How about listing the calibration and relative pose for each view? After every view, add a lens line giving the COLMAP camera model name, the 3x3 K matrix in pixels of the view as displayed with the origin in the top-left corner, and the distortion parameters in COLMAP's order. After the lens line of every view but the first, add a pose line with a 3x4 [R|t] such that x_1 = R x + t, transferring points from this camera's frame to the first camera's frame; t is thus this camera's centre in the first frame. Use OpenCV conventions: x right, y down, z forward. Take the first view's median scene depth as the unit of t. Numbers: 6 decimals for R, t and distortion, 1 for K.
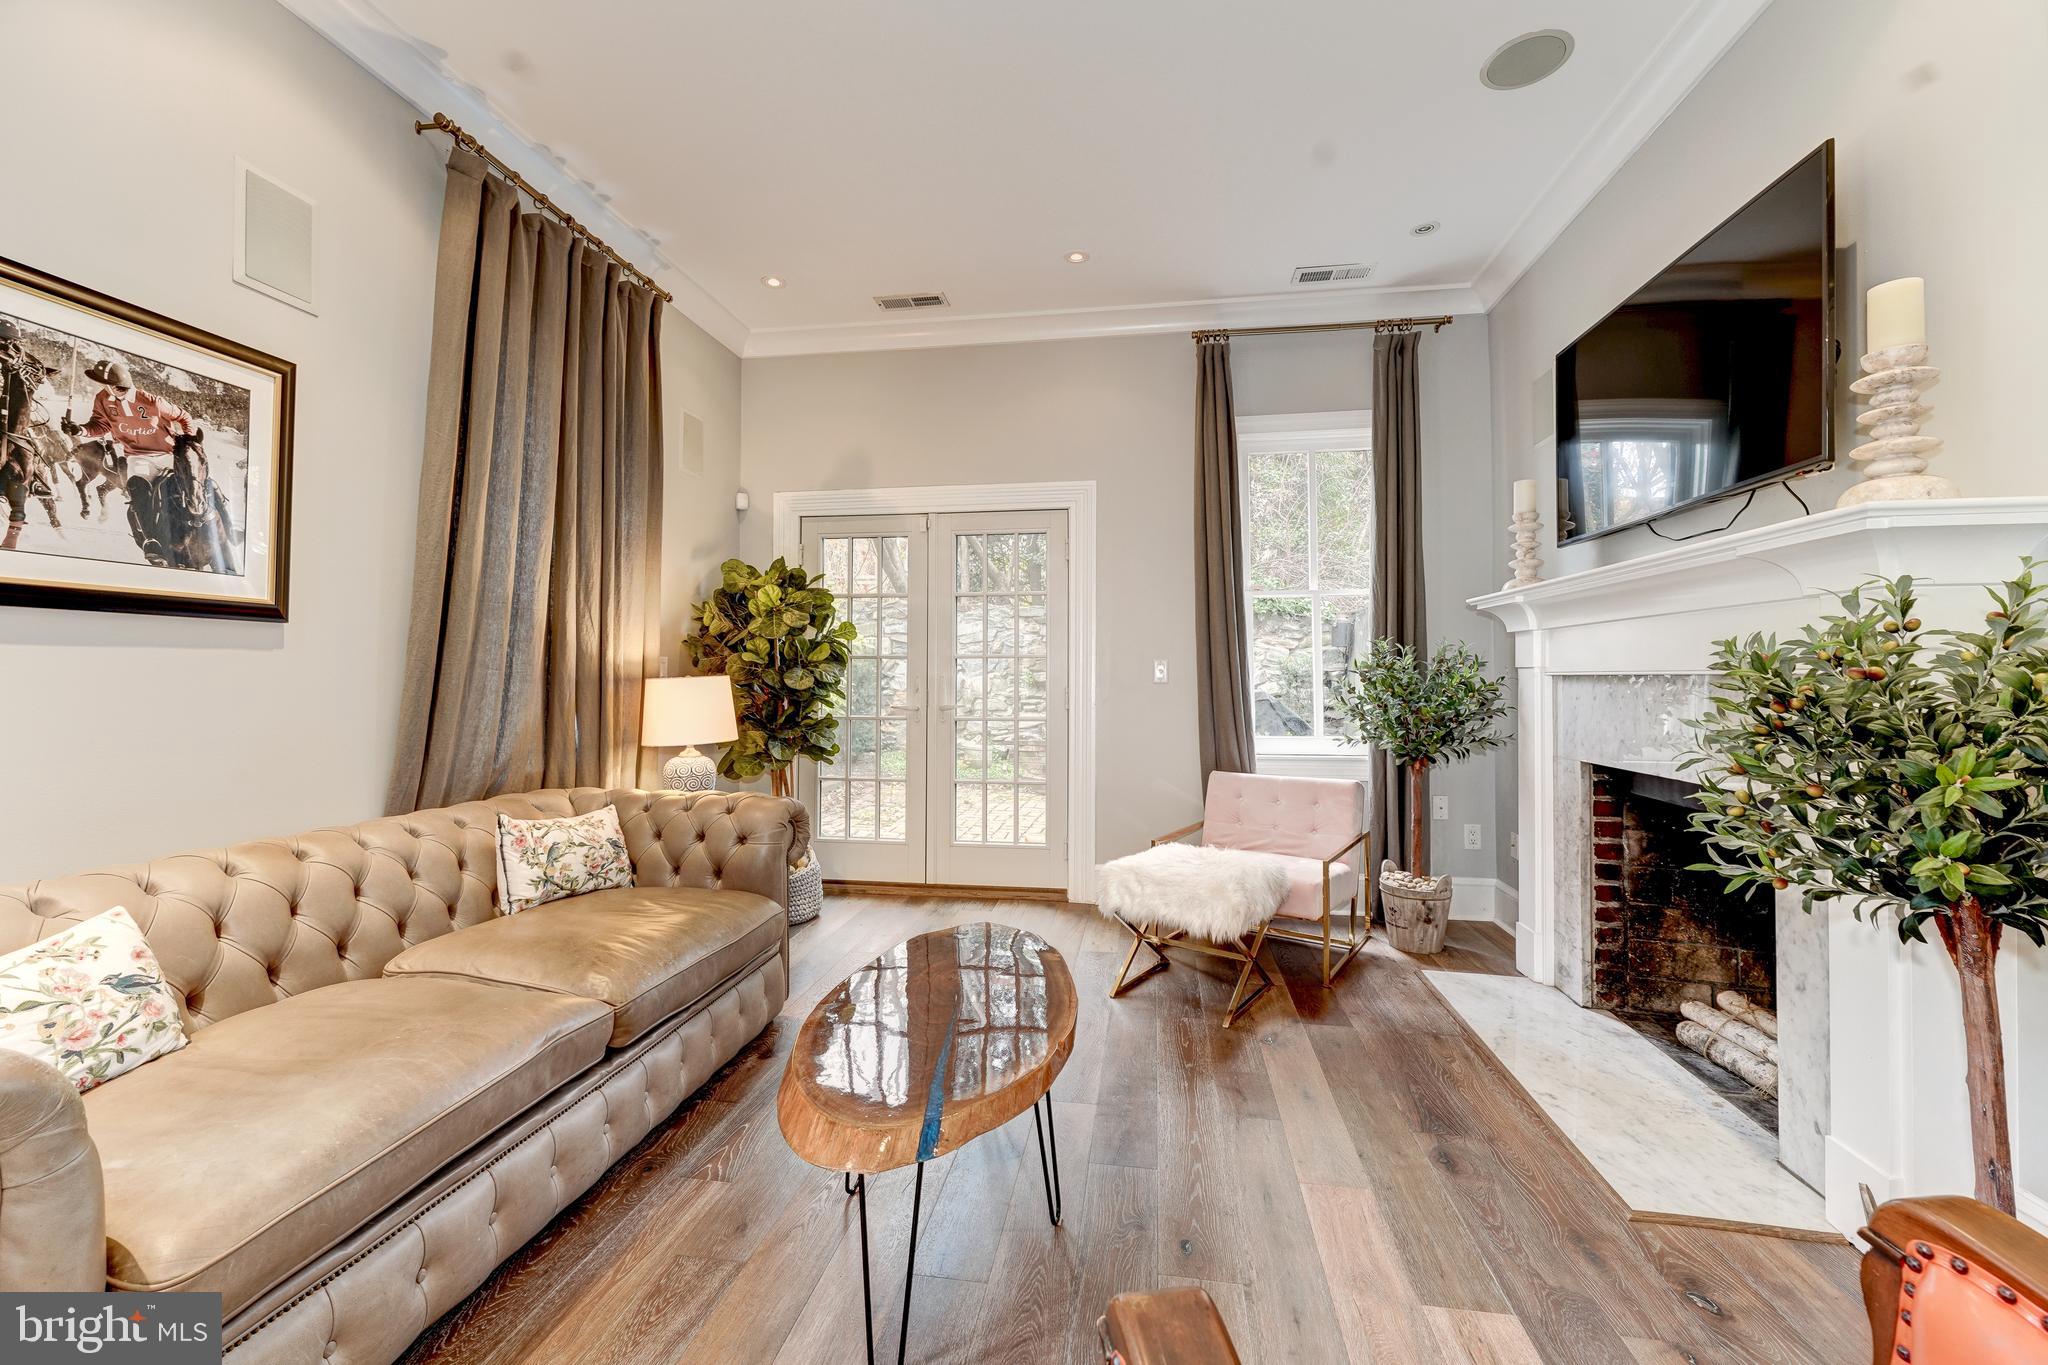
lens RADIAL K [[801.0, 0, 1017.7], [0, 801.0, 681.7], [0, 0, 1]] dist [0.000830, 0.000122]
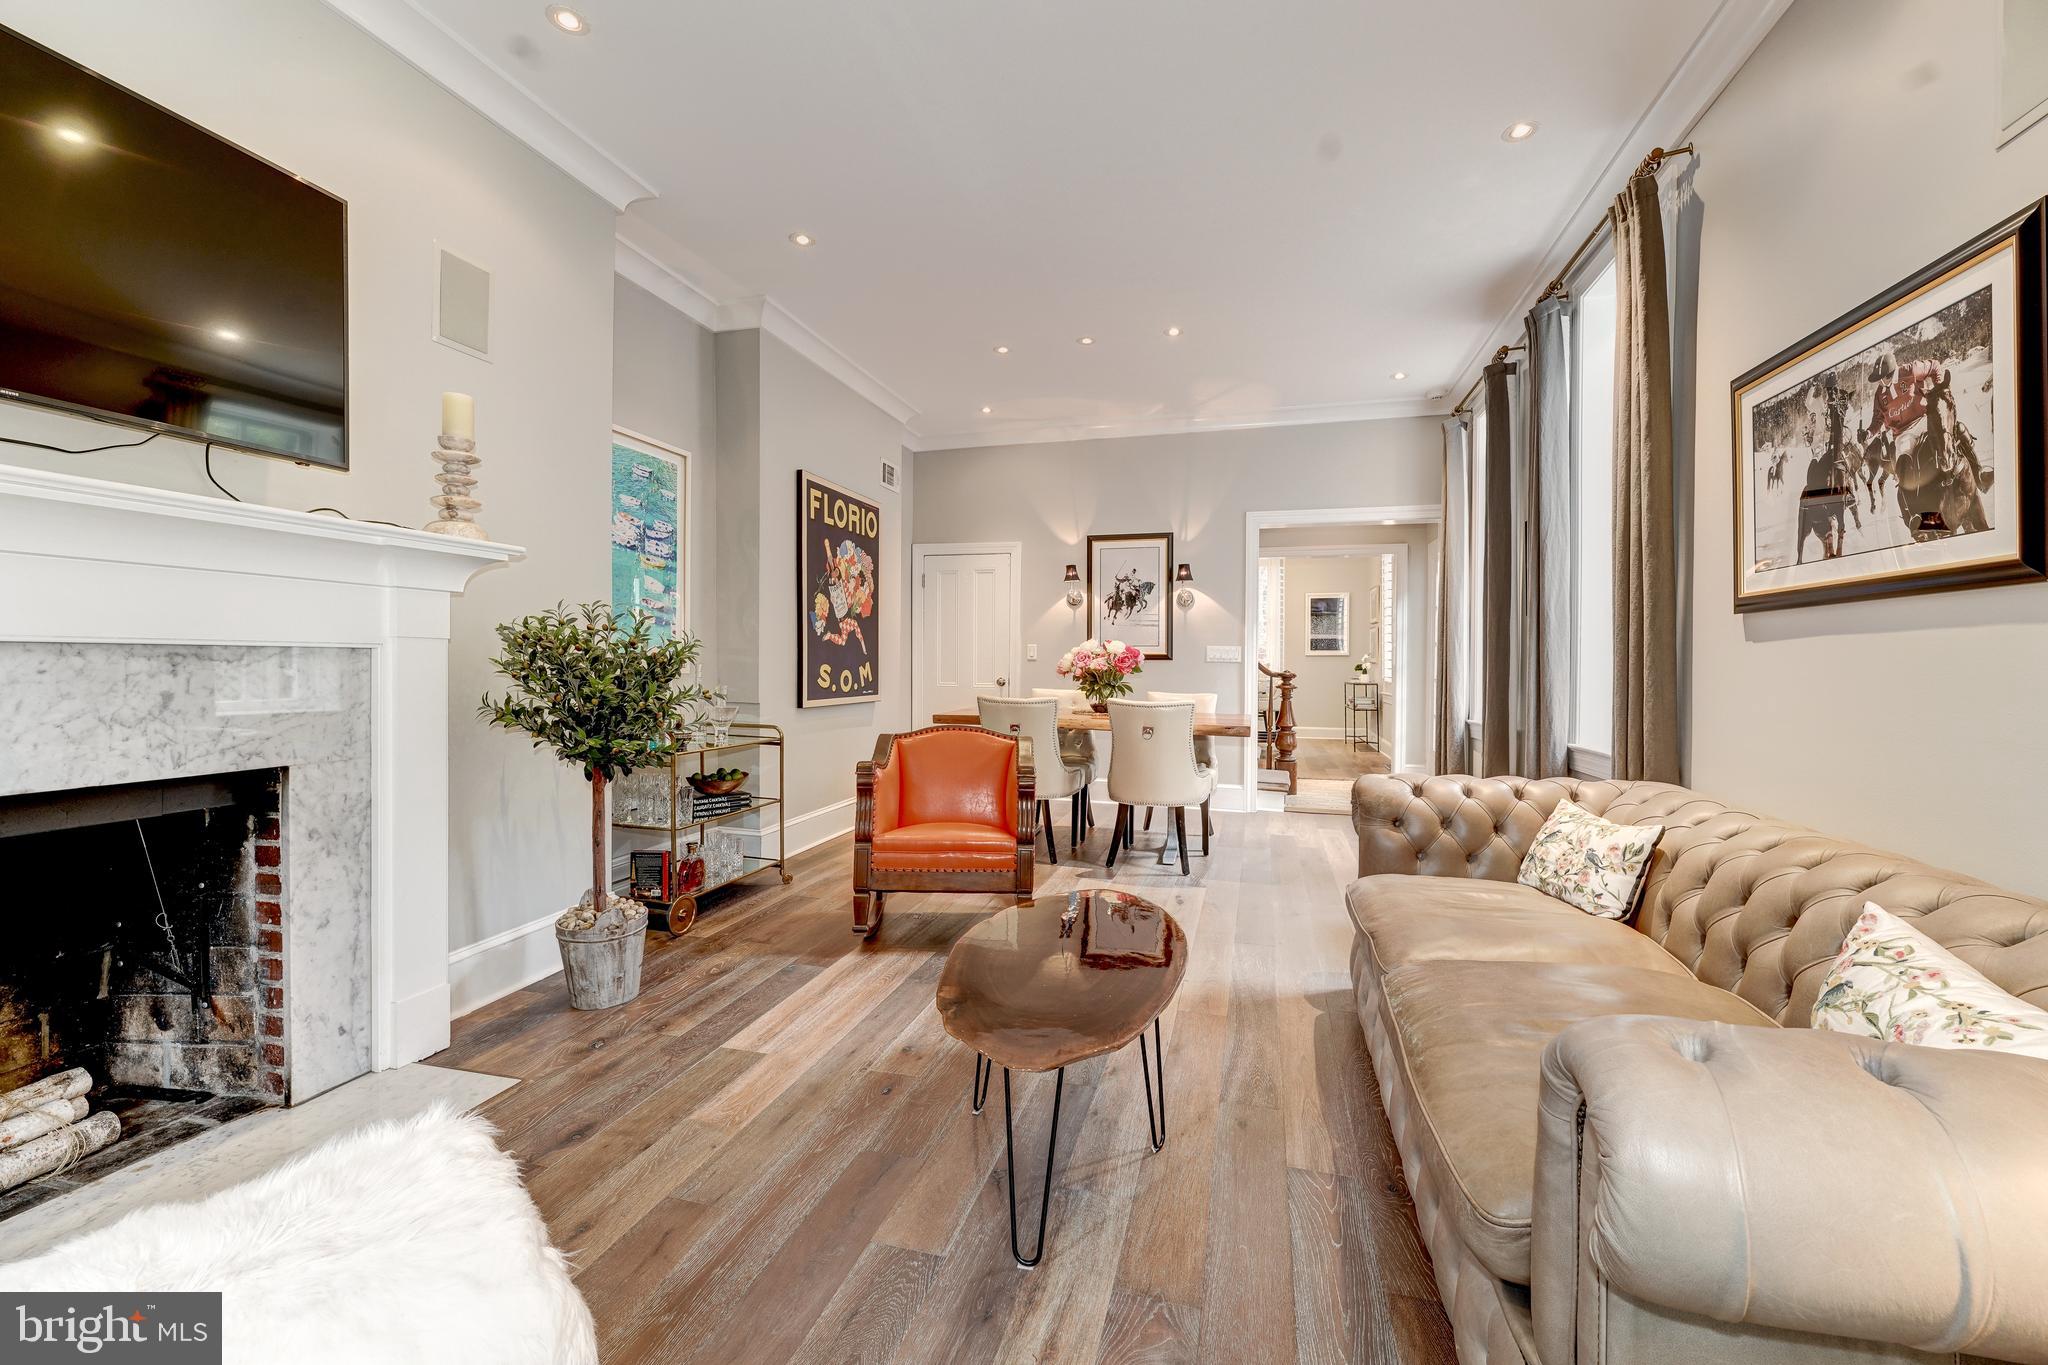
lens RADIAL K [[801.0, 0, 1017.7], [0, 801.0, 681.7], [0, 0, 1]] dist [0.000830, 0.000122]
pose [[-0.992421, -0.007547, 0.122651, -0.149693], [-0.003888, 0.999541, 0.030037, -0.006247], [-0.122821, 0.029333, -0.991995, 2.050782]]
